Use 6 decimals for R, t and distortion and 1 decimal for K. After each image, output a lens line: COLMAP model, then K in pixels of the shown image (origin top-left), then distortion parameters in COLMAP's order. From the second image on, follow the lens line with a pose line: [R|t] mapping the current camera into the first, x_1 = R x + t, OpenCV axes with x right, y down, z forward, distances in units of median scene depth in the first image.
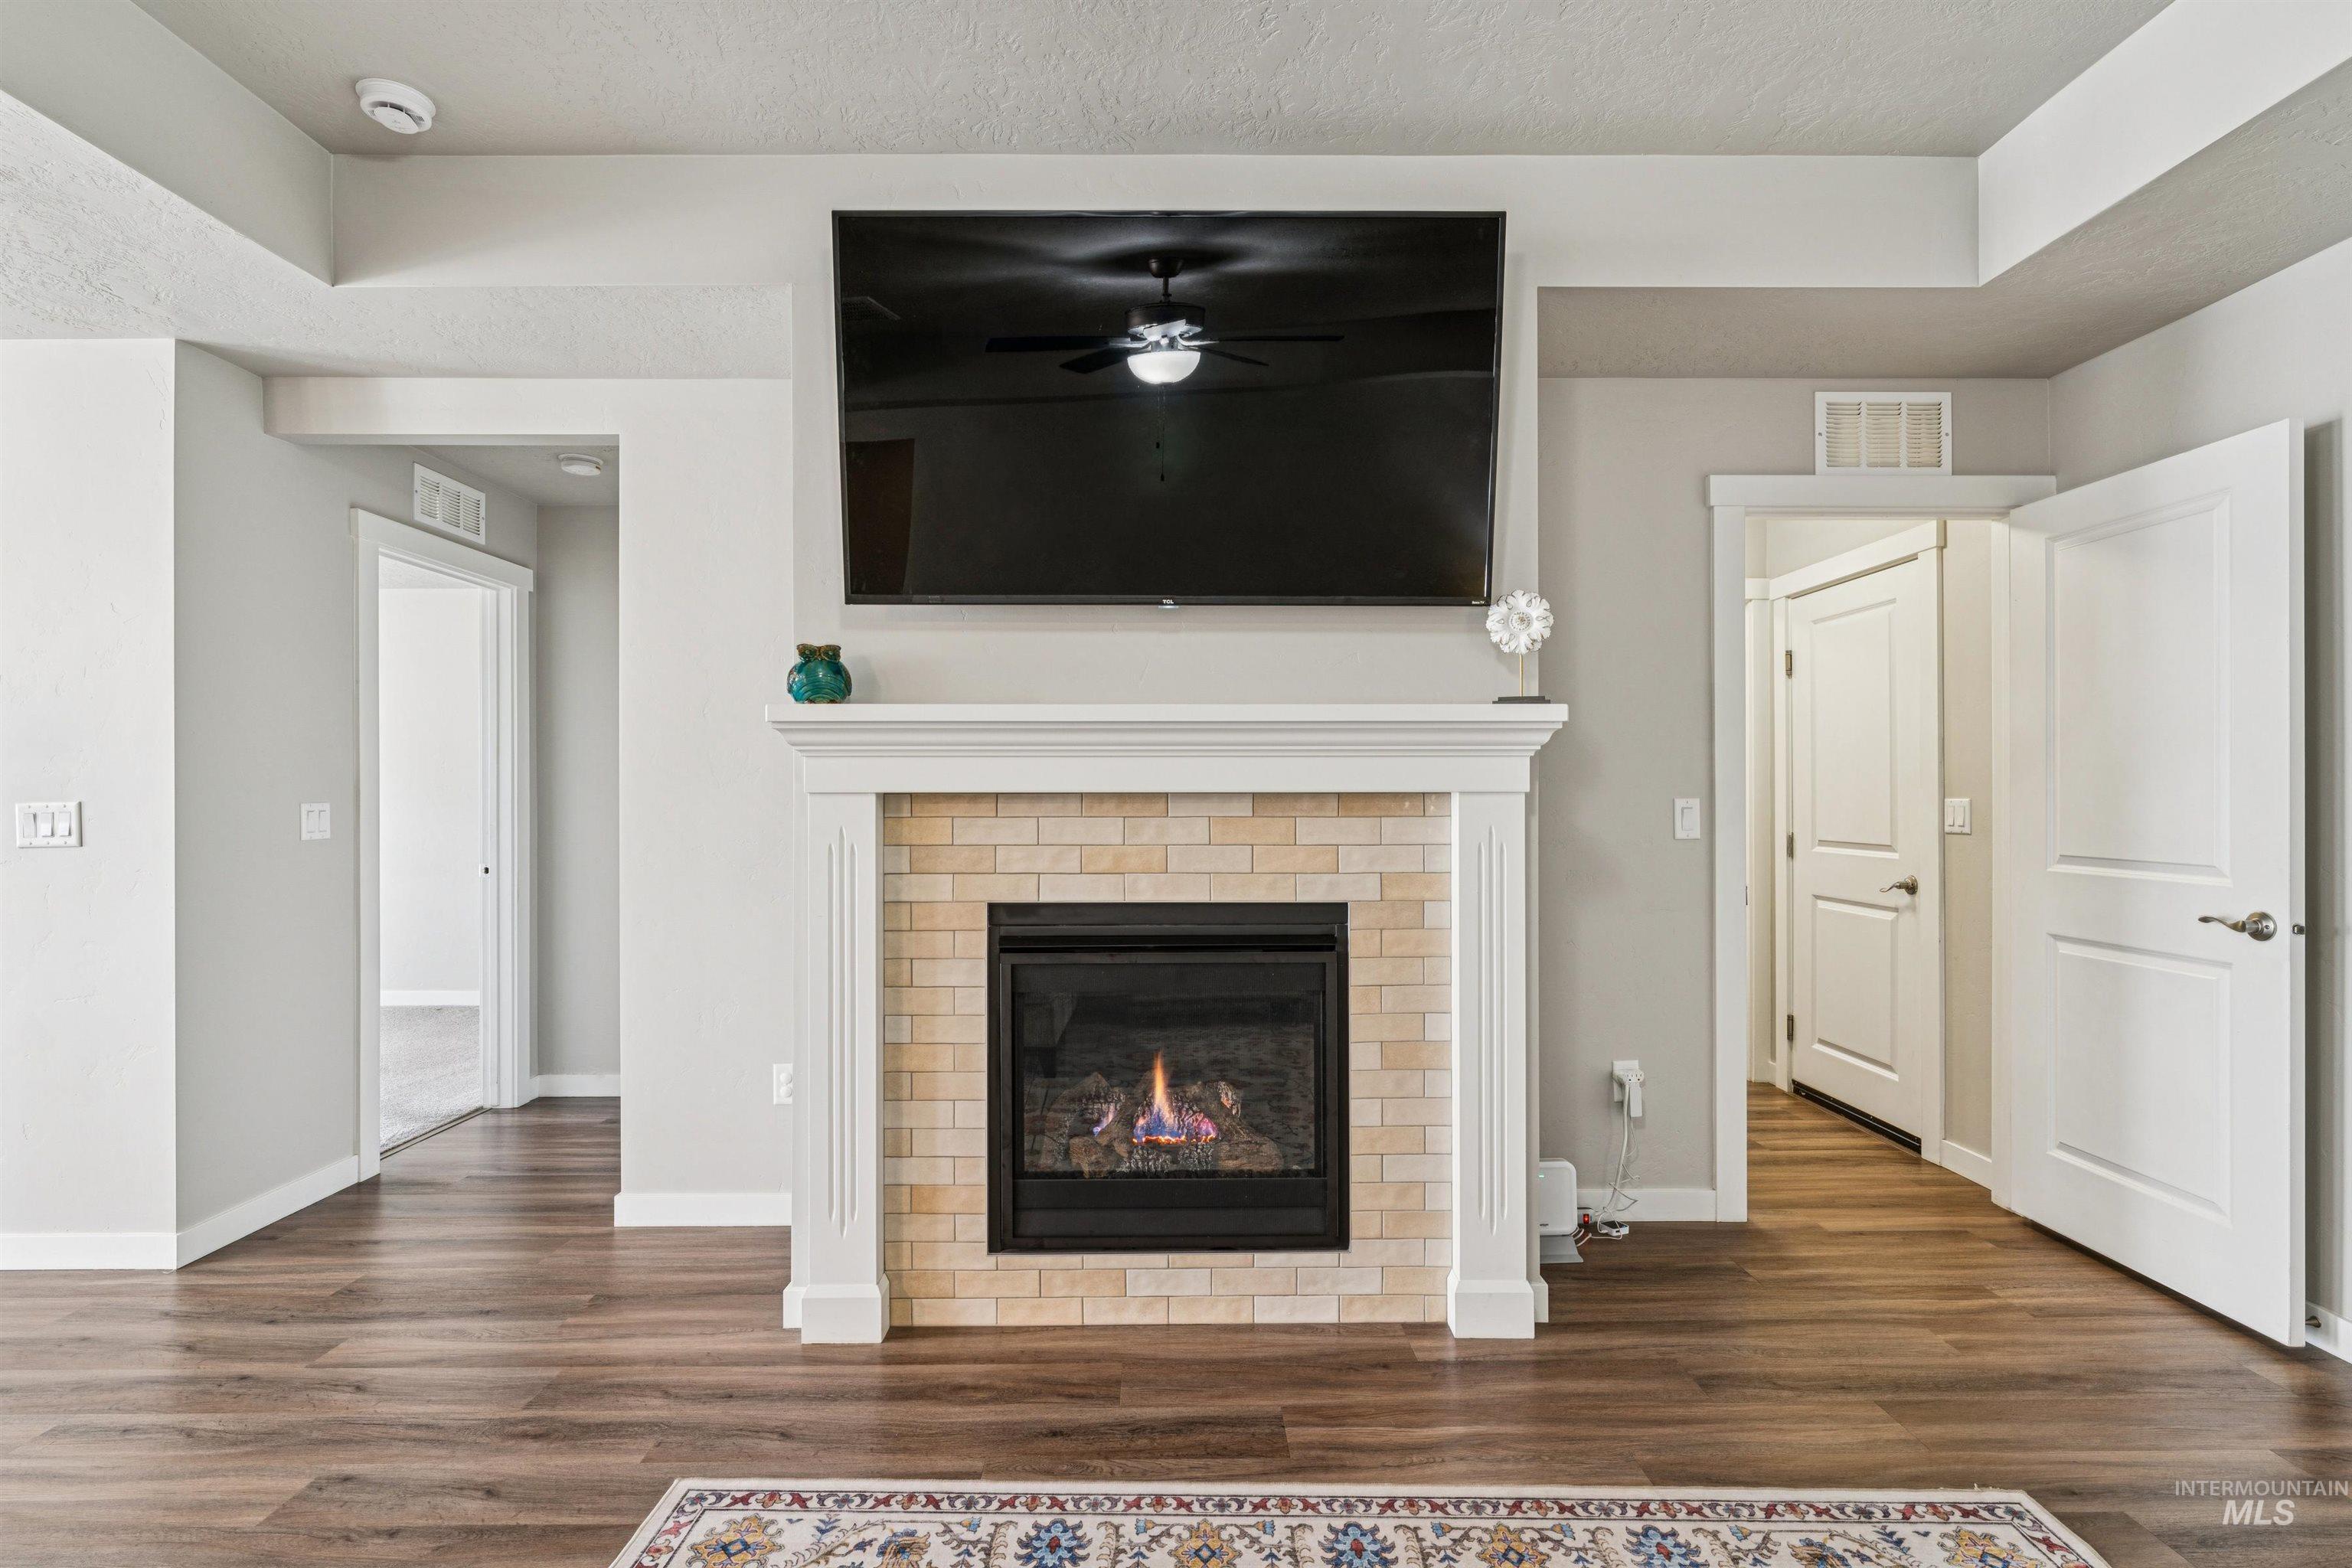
lens RADIAL K [[1113.5, 0, 1179.7], [0, 1113.5, 794.2], [0, 0, 1]] dist [-0.004218, -0.000203]
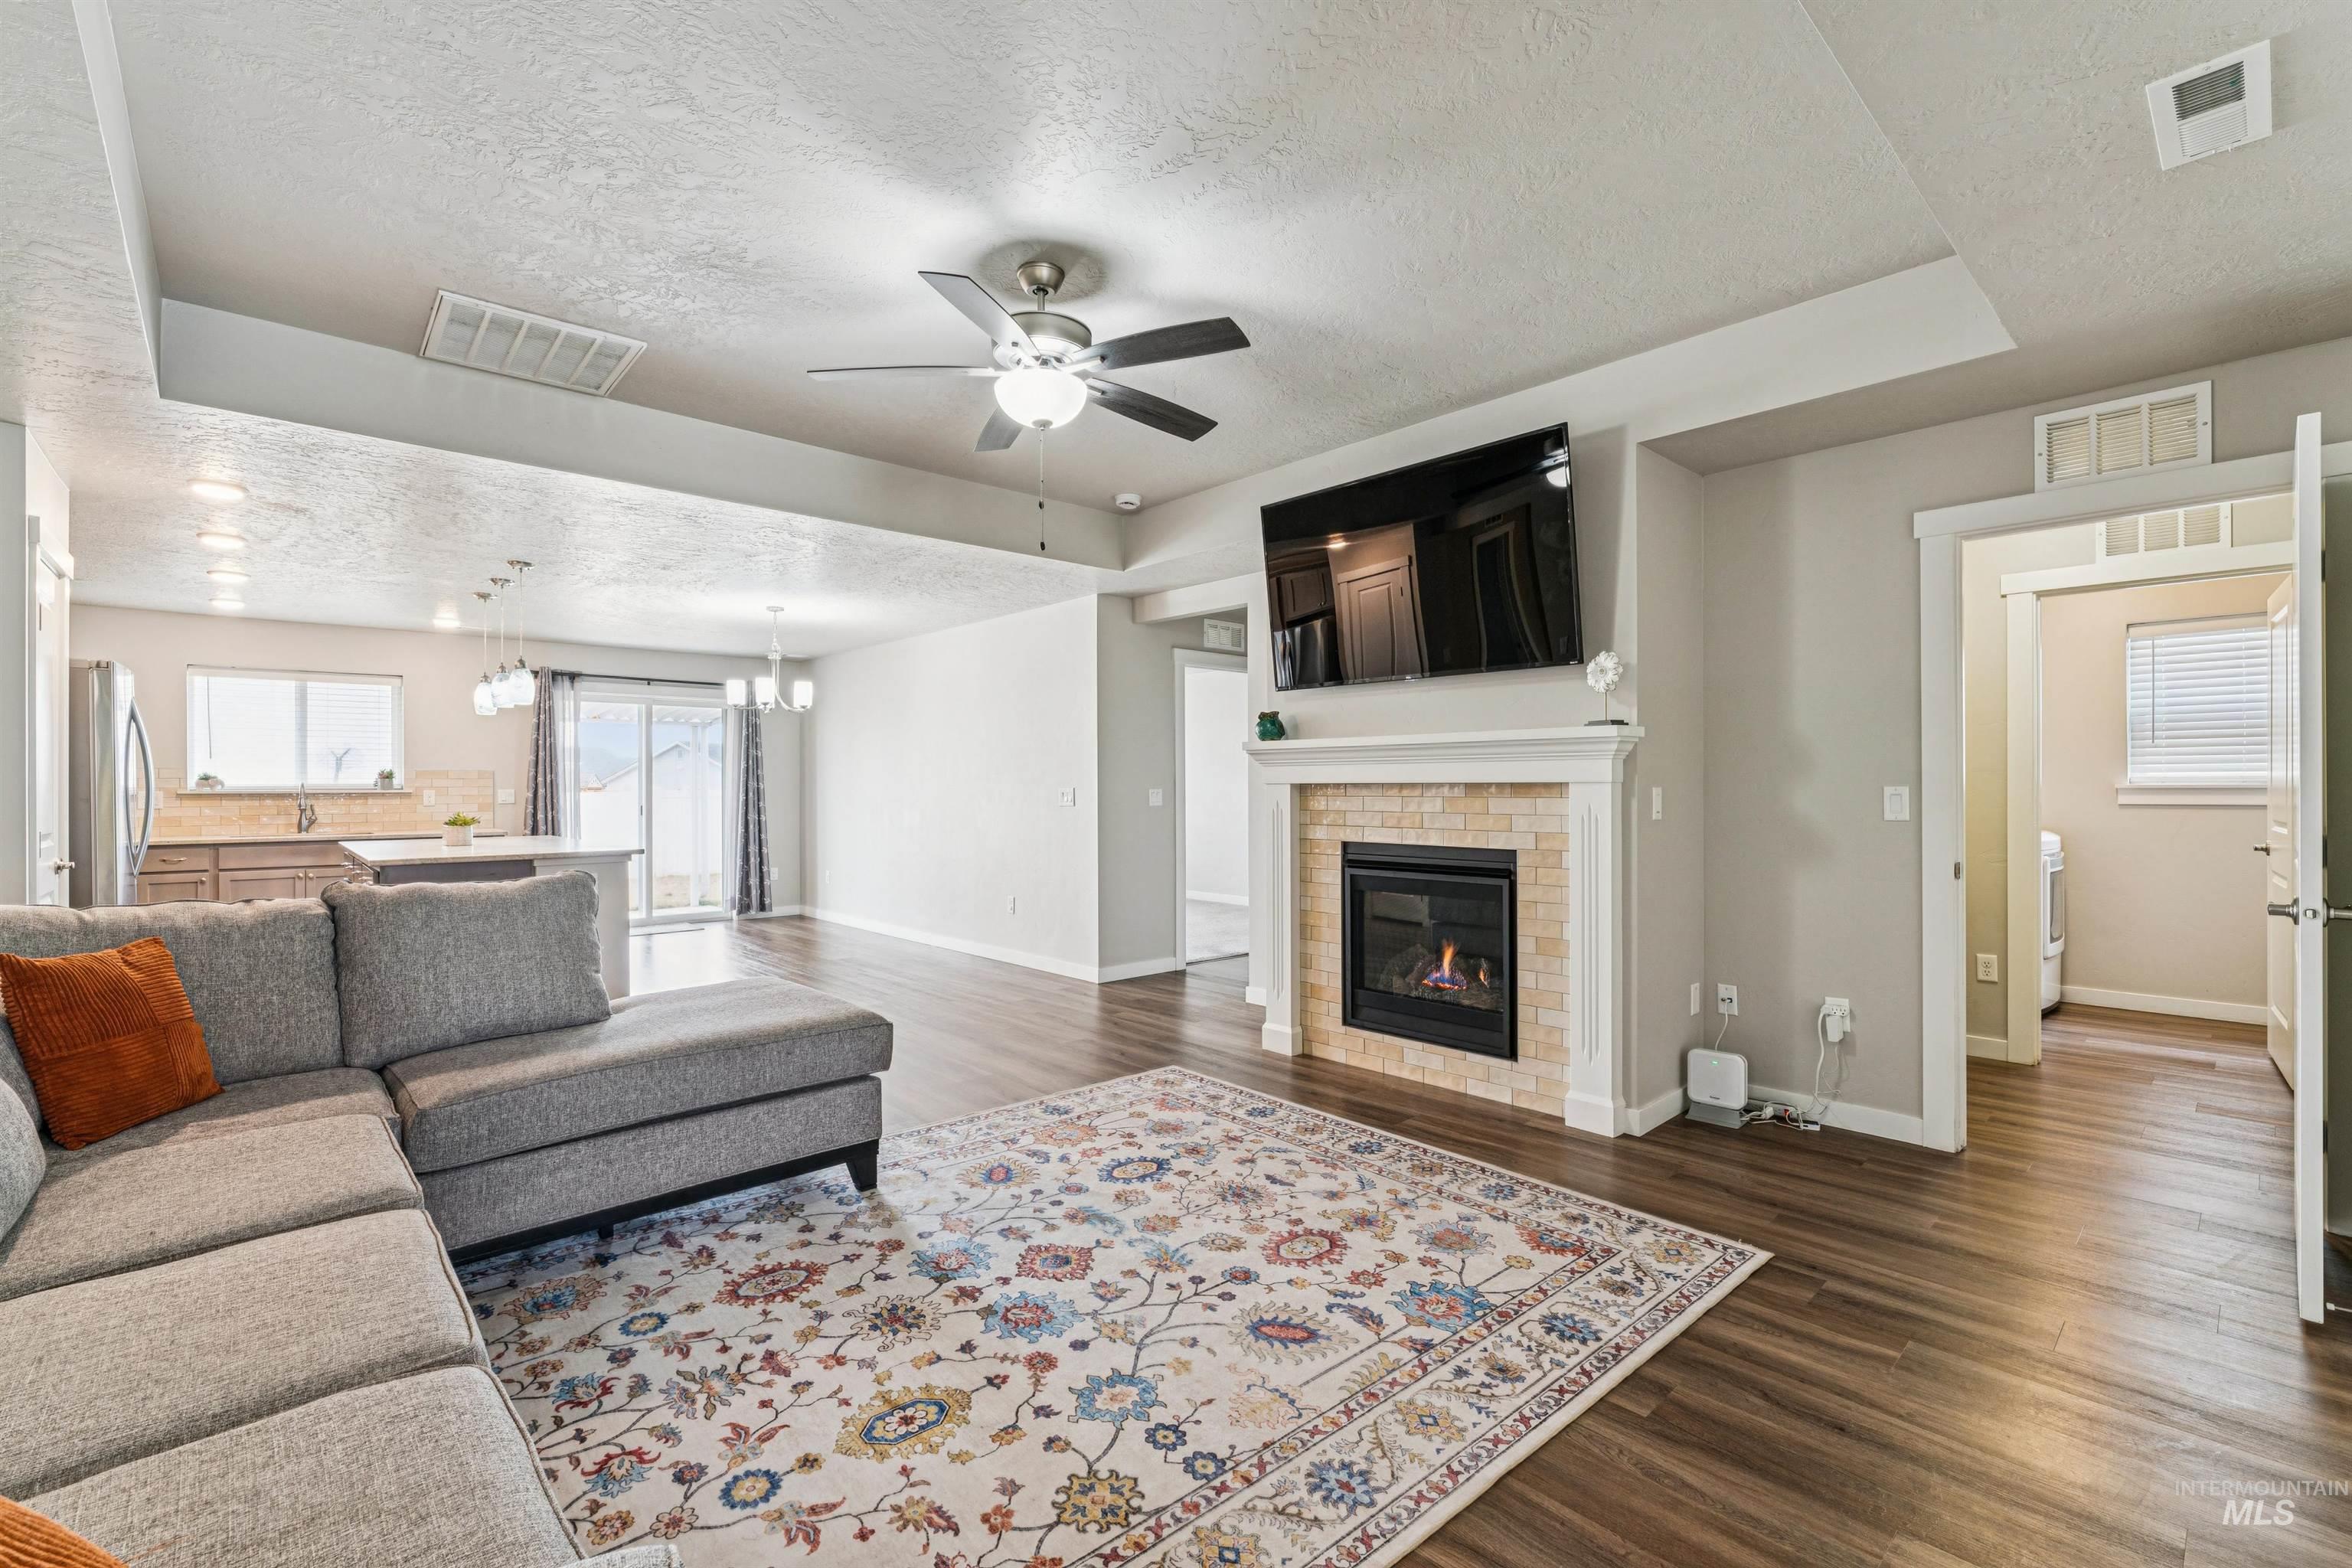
lens RADIAL K [[1030.4, 0, 1191.2], [0, 1030.4, 783.7], [0, 0, 1]] dist [-0.001940, 0.000525]
pose [[0.674969, -0.002288, -0.737843, 0.949880], [0.002591, 0.999996, -0.000730, -0.000499], [0.737842, -0.001419, 0.674972, -0.379815]]
